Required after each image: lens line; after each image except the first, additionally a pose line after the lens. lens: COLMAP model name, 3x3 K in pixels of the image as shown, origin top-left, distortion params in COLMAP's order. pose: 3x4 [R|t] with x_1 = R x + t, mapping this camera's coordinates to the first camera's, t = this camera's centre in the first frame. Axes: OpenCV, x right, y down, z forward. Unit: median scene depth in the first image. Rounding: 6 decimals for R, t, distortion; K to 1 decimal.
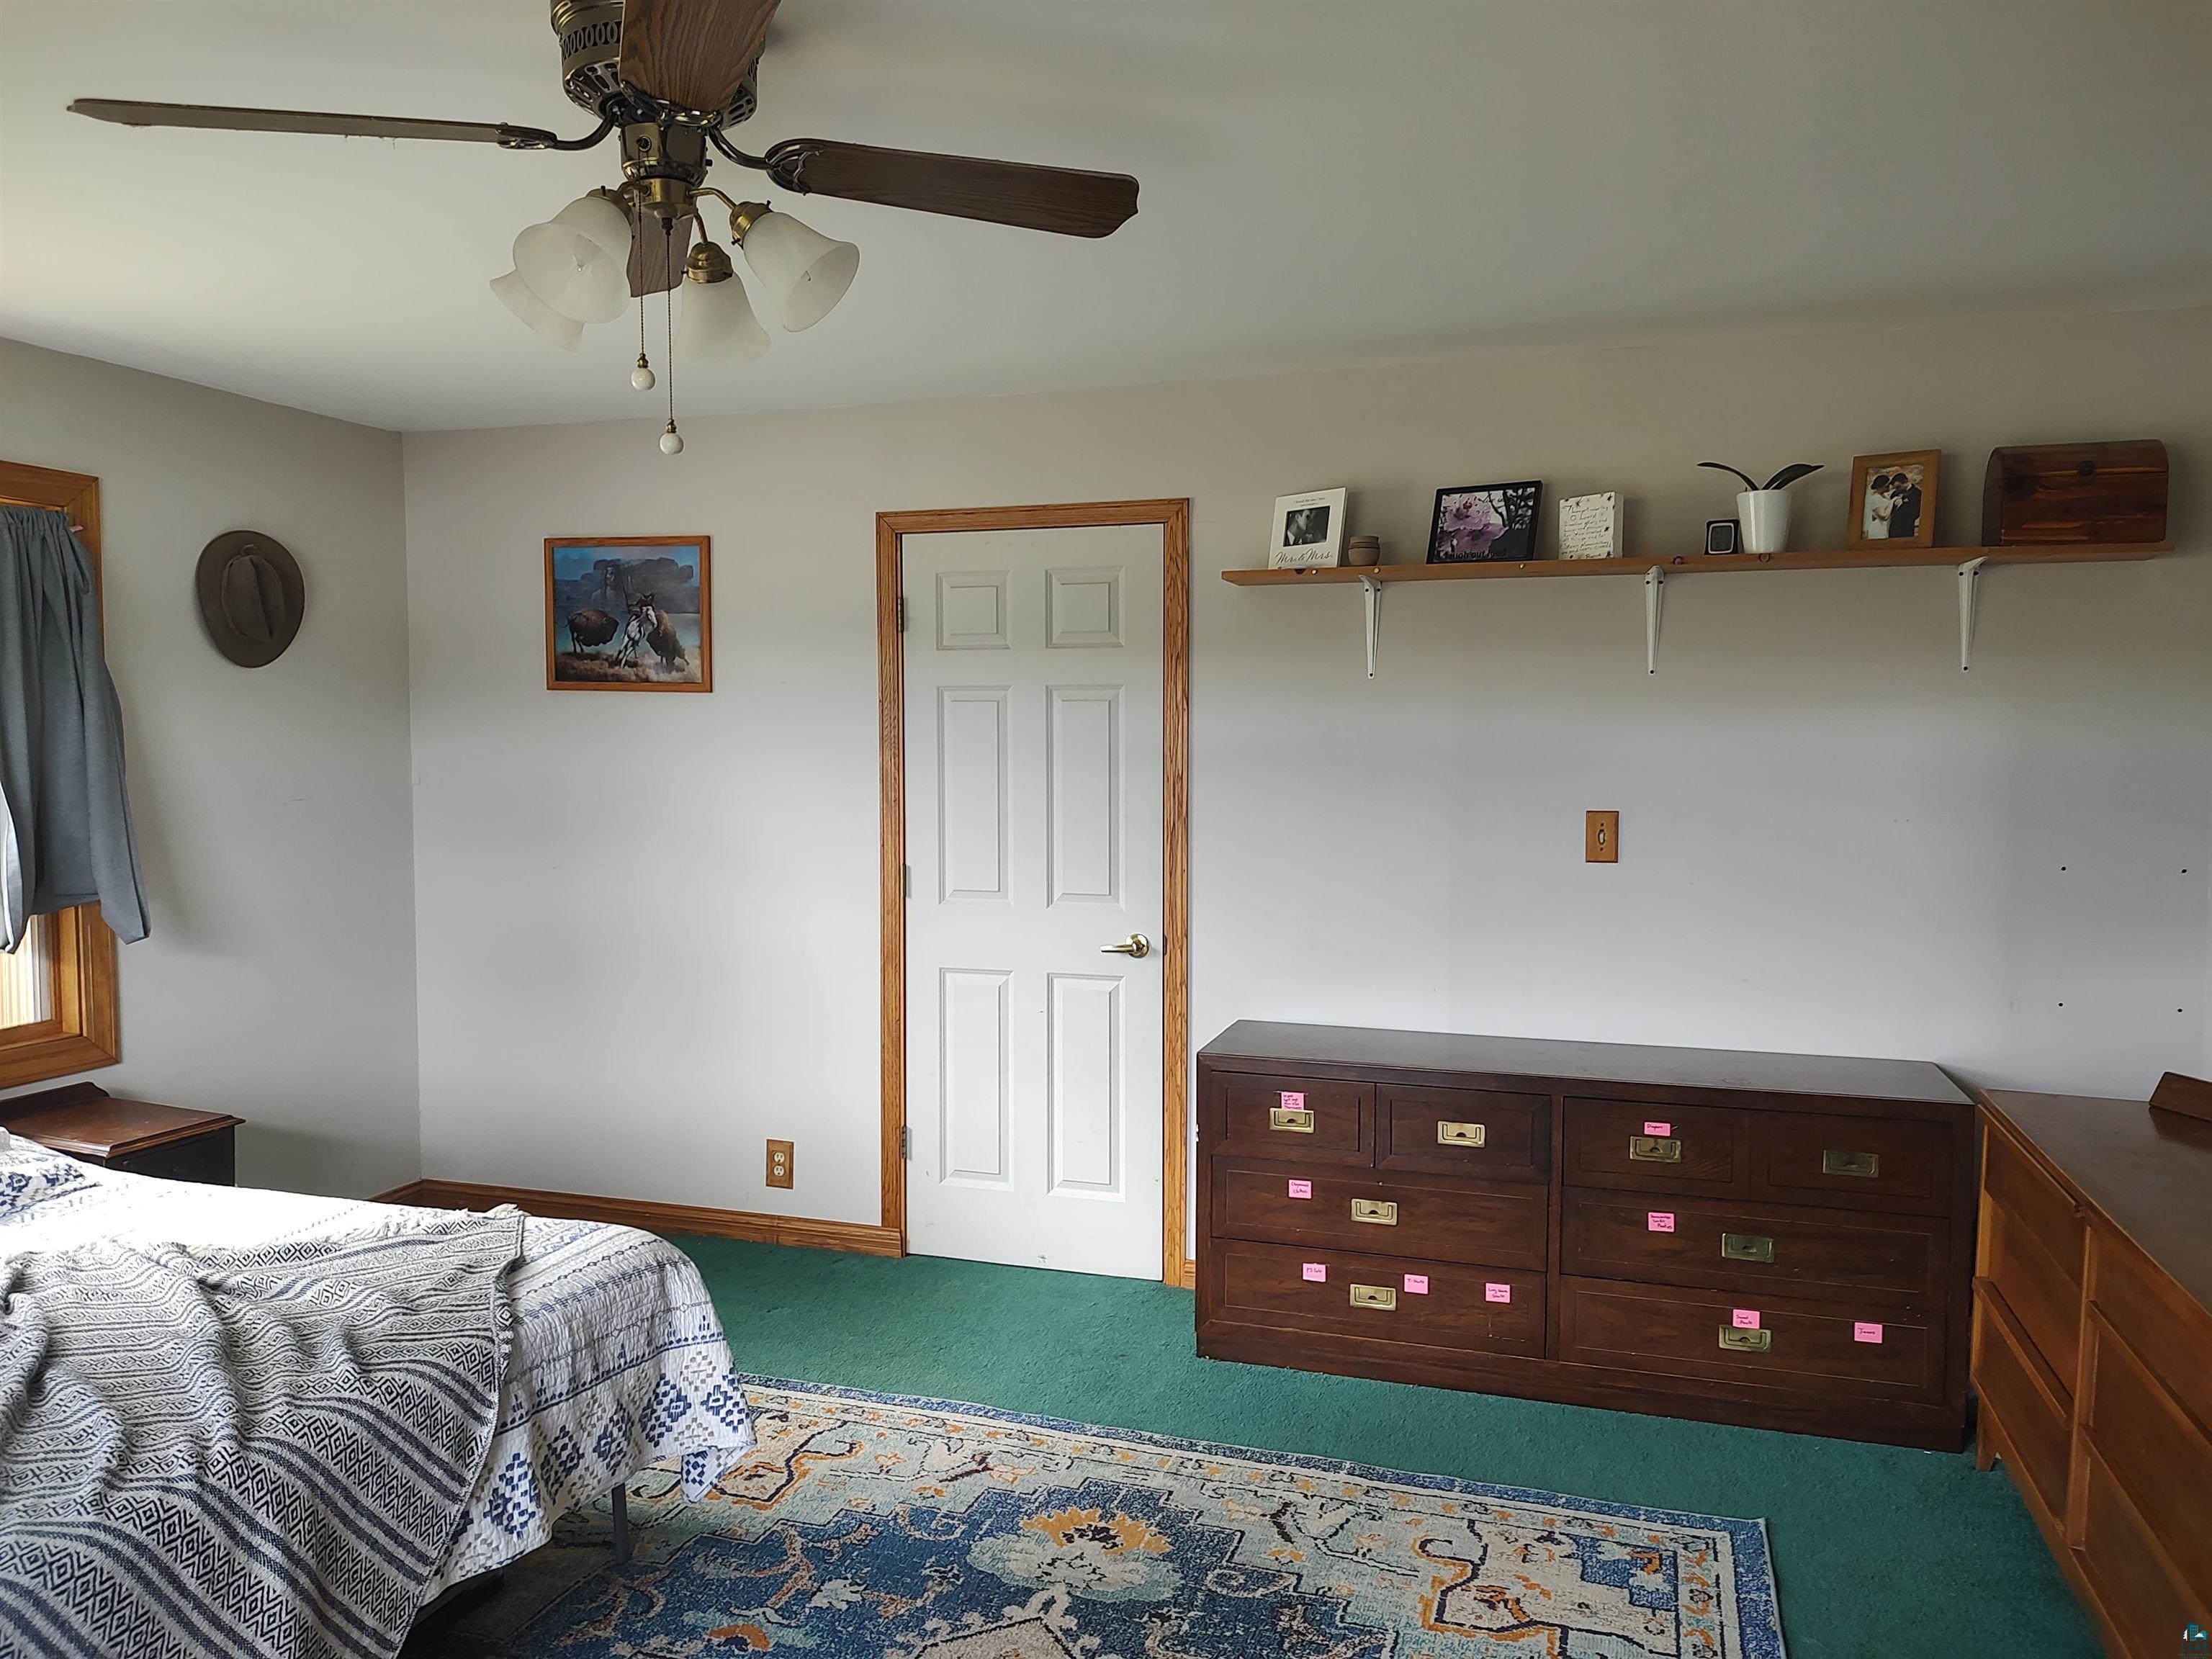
lens RADIAL K [[1582.7, 0, 1106.4], [0, 1582.7, 829.0], [0, 0, 1]] dist [0.013465, -0.006393]
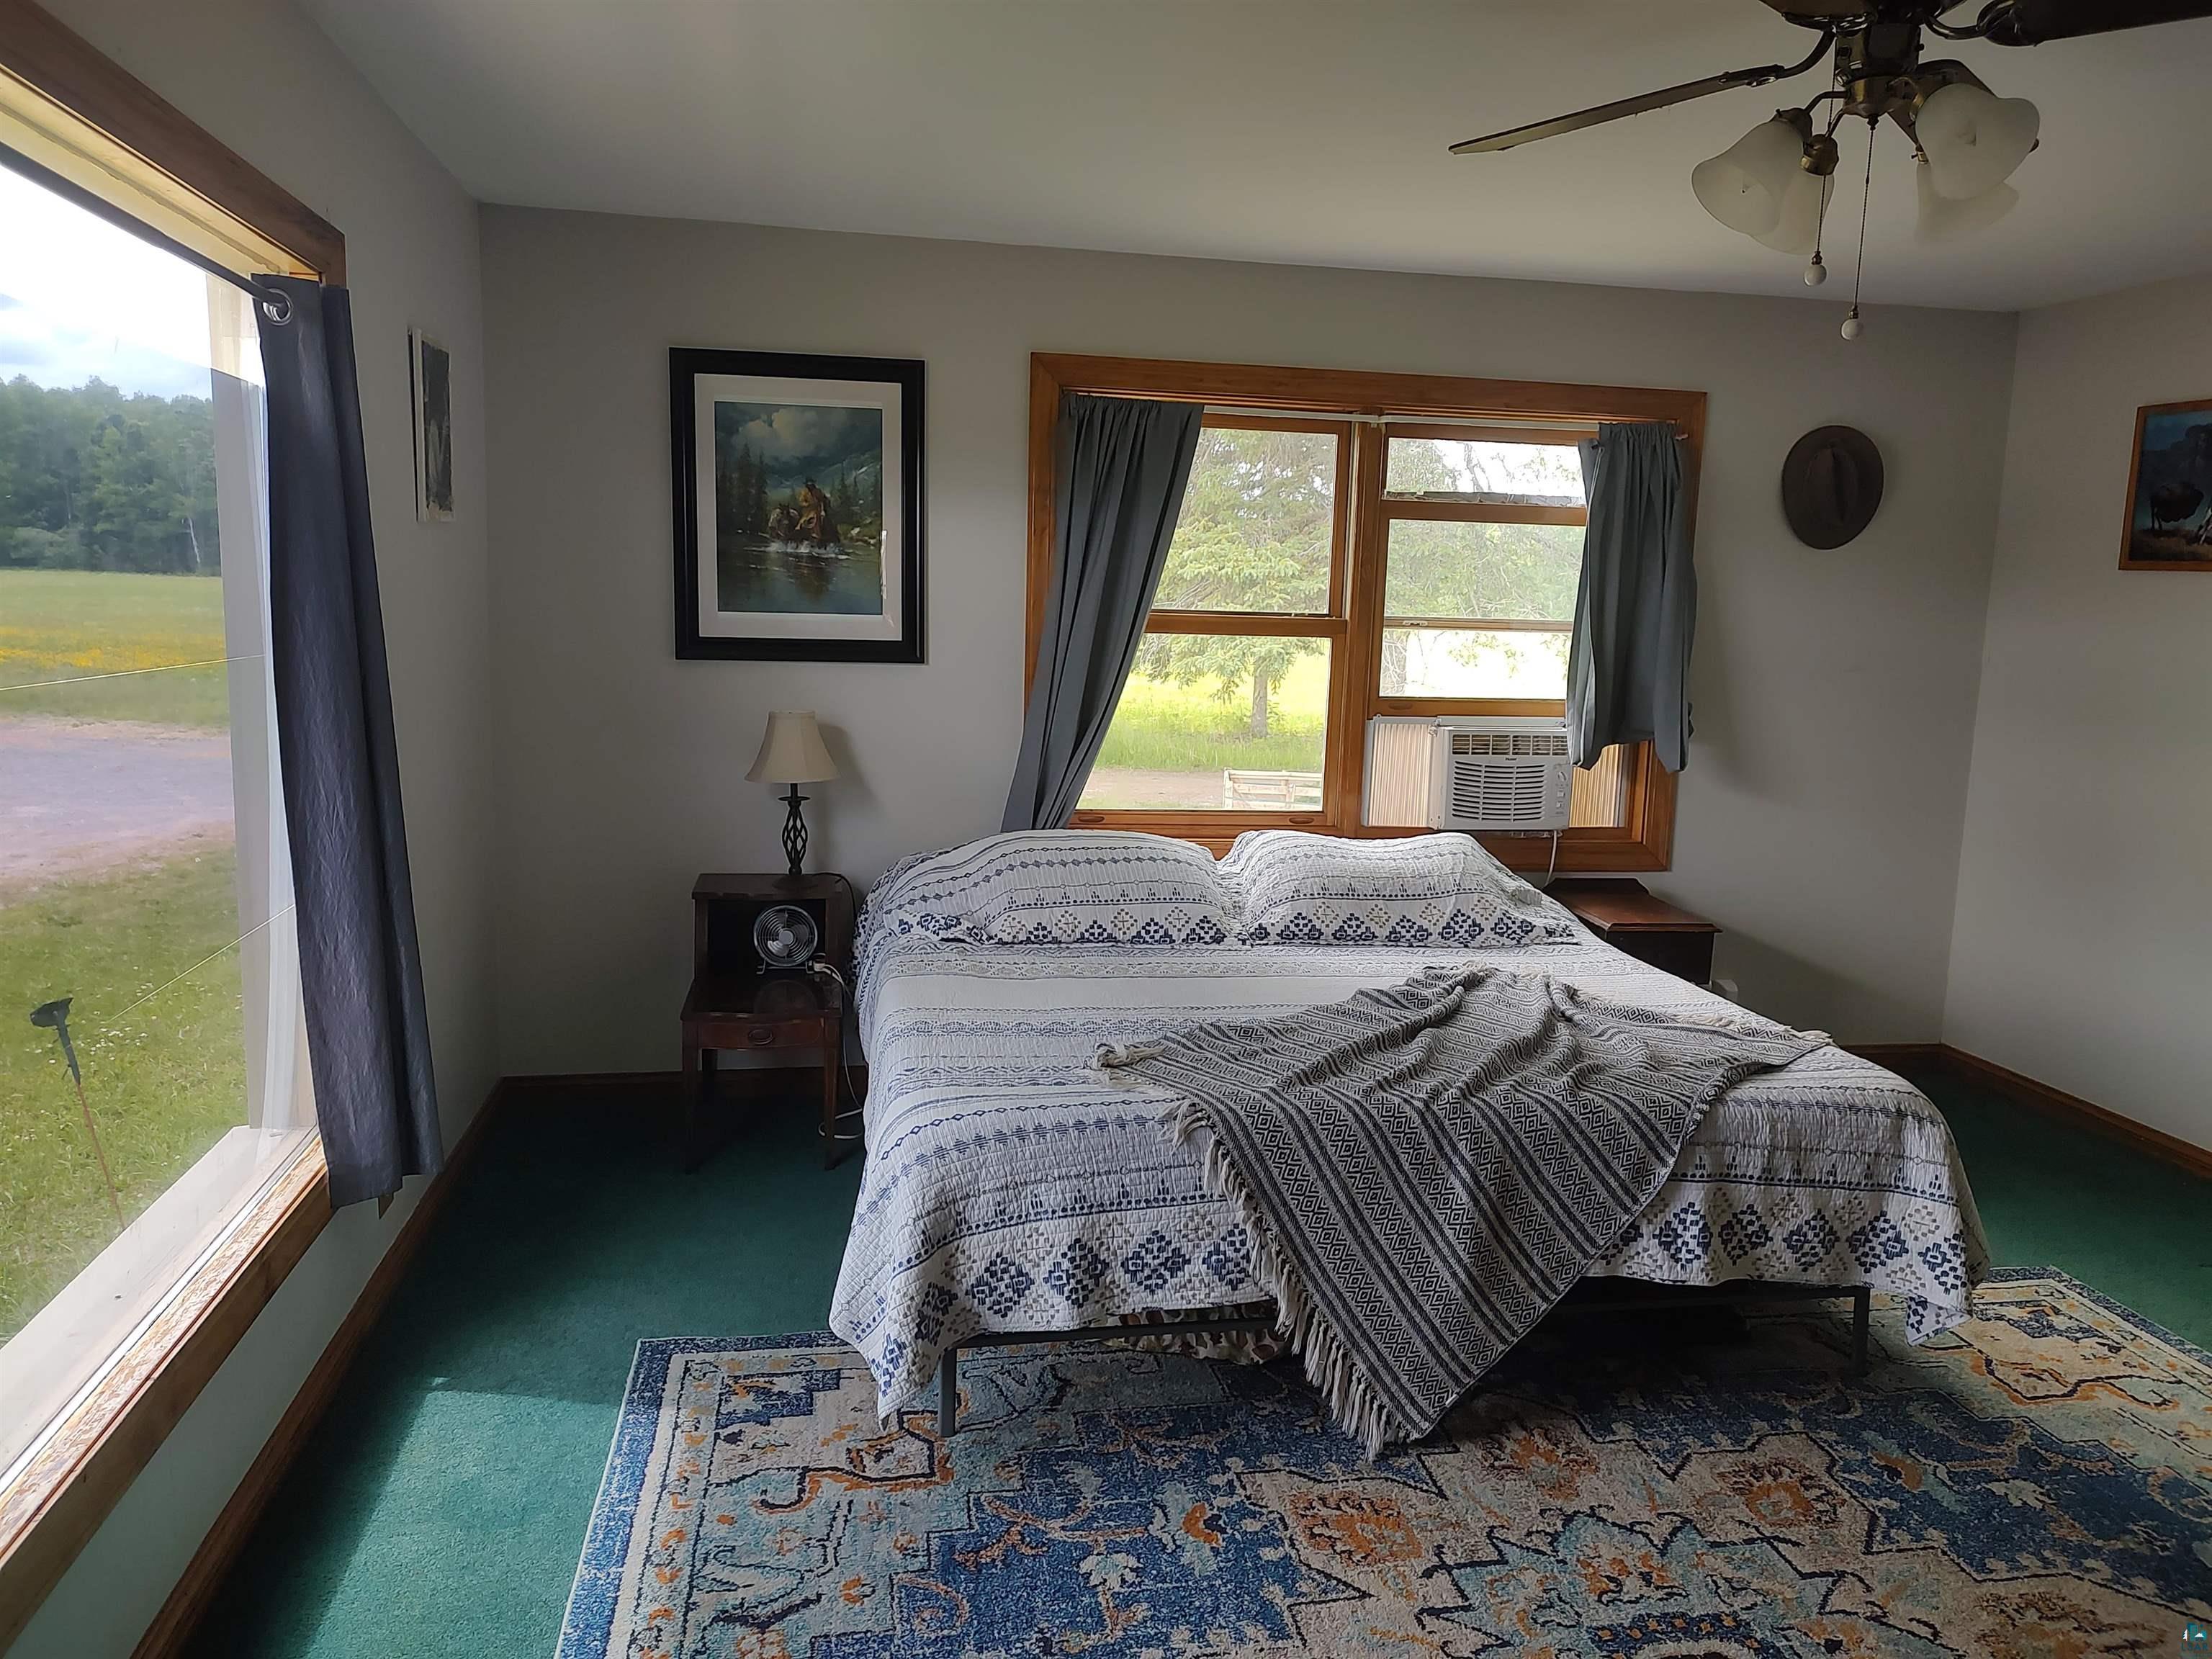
lens RADIAL K [[1582.7, 0, 1107.7], [0, 1582.7, 842.6], [0, 0, 1]] dist [0.013465, -0.006393]
pose [[0.469531, 0.151001, -0.869908, 0.378993], [-0.084638, 0.988427, 0.125891, 0.008579], [0.878850, 0.014517, 0.476878, 0.029635]]
